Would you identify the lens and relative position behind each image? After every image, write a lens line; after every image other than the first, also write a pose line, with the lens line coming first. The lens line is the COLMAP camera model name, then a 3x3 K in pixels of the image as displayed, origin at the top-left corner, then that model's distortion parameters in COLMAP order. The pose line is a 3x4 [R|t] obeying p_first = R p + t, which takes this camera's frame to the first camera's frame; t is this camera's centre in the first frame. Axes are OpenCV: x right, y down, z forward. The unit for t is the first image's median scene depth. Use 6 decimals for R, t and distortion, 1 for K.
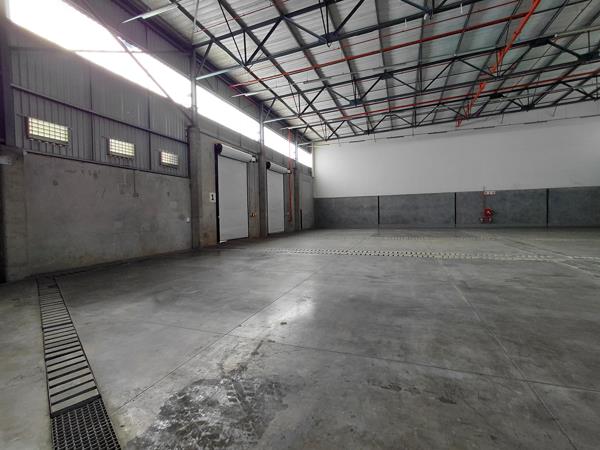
lens RADIAL K [[282.7, 0, 304.1], [0, 282.7, 219.4], [0, 0, 1]] dist [0.009160, 0.003874]
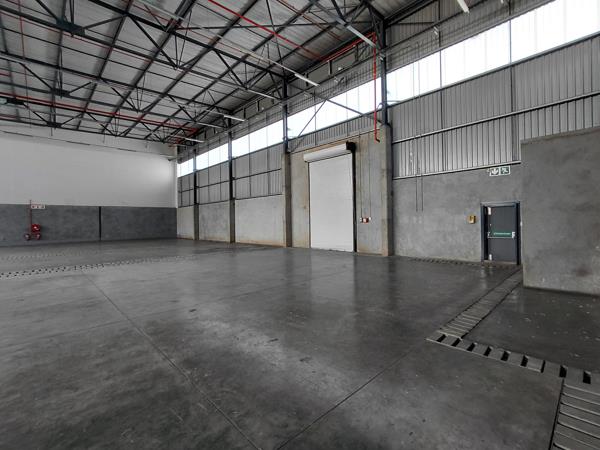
lens RADIAL K [[282.7, 0, 299.6], [0, 282.7, 218.9], [0, 0, 1]] dist [0.009160, 0.003874]
pose [[0.473712, 0.020457, 0.880442, 0.269096], [0.022808, 0.999110, -0.035485, -0.002492], [-0.880384, 0.036891, 0.472824, -0.202149]]
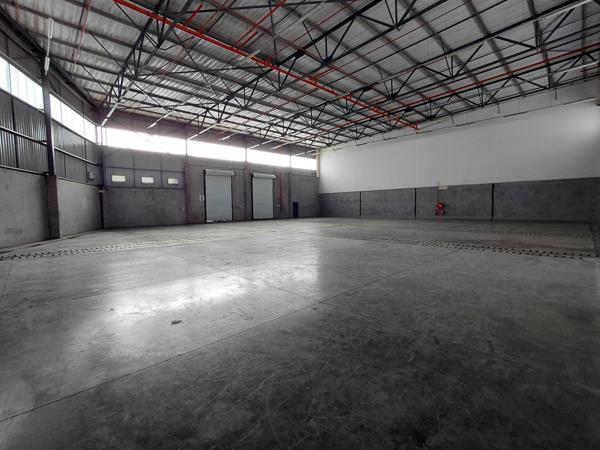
lens RADIAL K [[282.7, 0, 296.7], [0, 282.7, 224.7], [0, 0, 1]] dist [0.009160, 0.003874]
pose [[0.890670, 0.036671, -0.453168, 0.726587], [-0.010725, 0.998159, 0.059694, -0.011522], [0.454523, -0.048308, 0.889424, -0.273814]]
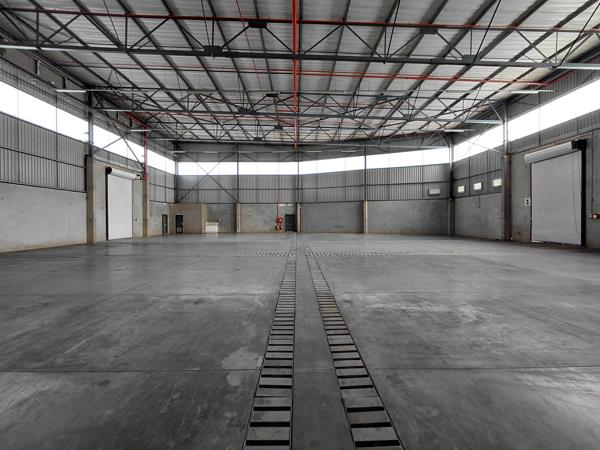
lens RADIAL K [[282.7, 0, 298.4], [0, 282.7, 220.2], [0, 0, 1]] dist [0.009160, 0.003874]
pose [[-0.942442, 0.026063, -0.333351, 0.628834], [0.017398, 0.999429, 0.028953, -0.033768], [0.333915, 0.021487, -0.942358, 1.162044]]
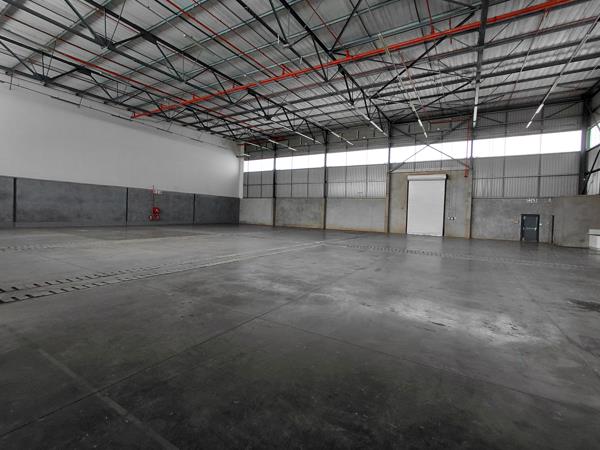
lens RADIAL K [[282.7, 0, 297.5], [0, 282.7, 219.9], [0, 0, 1]] dist [0.009160, 0.003874]
pose [[0.200024, 0.003242, 0.979786, -0.307053], [-0.020452, 0.999790, 0.000867, -0.001523], [-0.979578, -0.020212, 0.200048, 0.308648]]
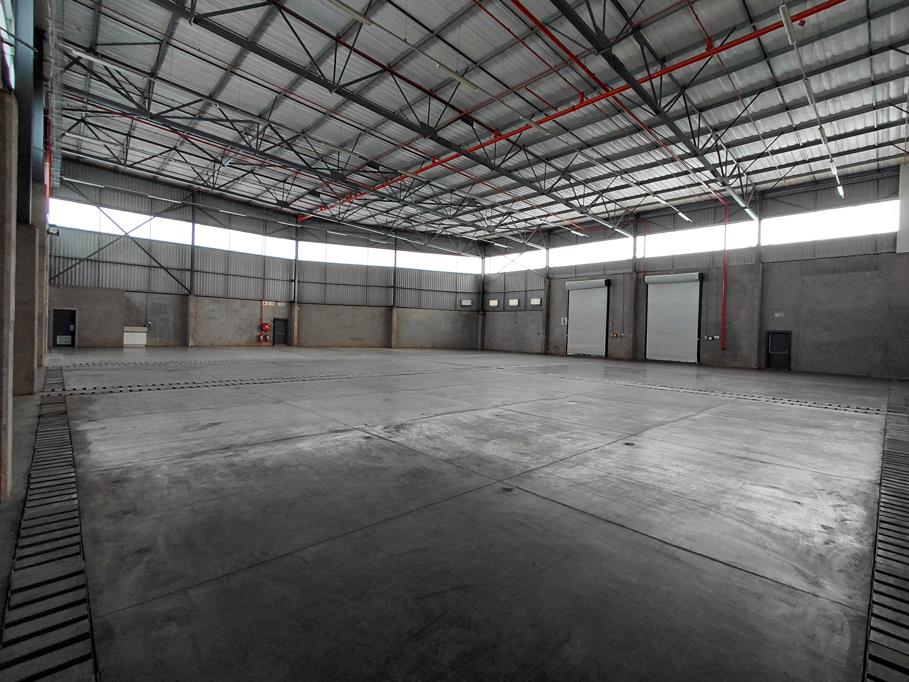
lens RADIAL K [[428.3, 0, 455.7], [0, 428.3, 337.3], [0, 0, 1]] dist [0.009160, 0.003874]
pose [[-0.462511, 0.017583, -0.886439, 1.179343], [-0.038338, 0.998472, 0.039809, -0.039483], [0.885784, 0.052396, -0.461130, 0.974477]]
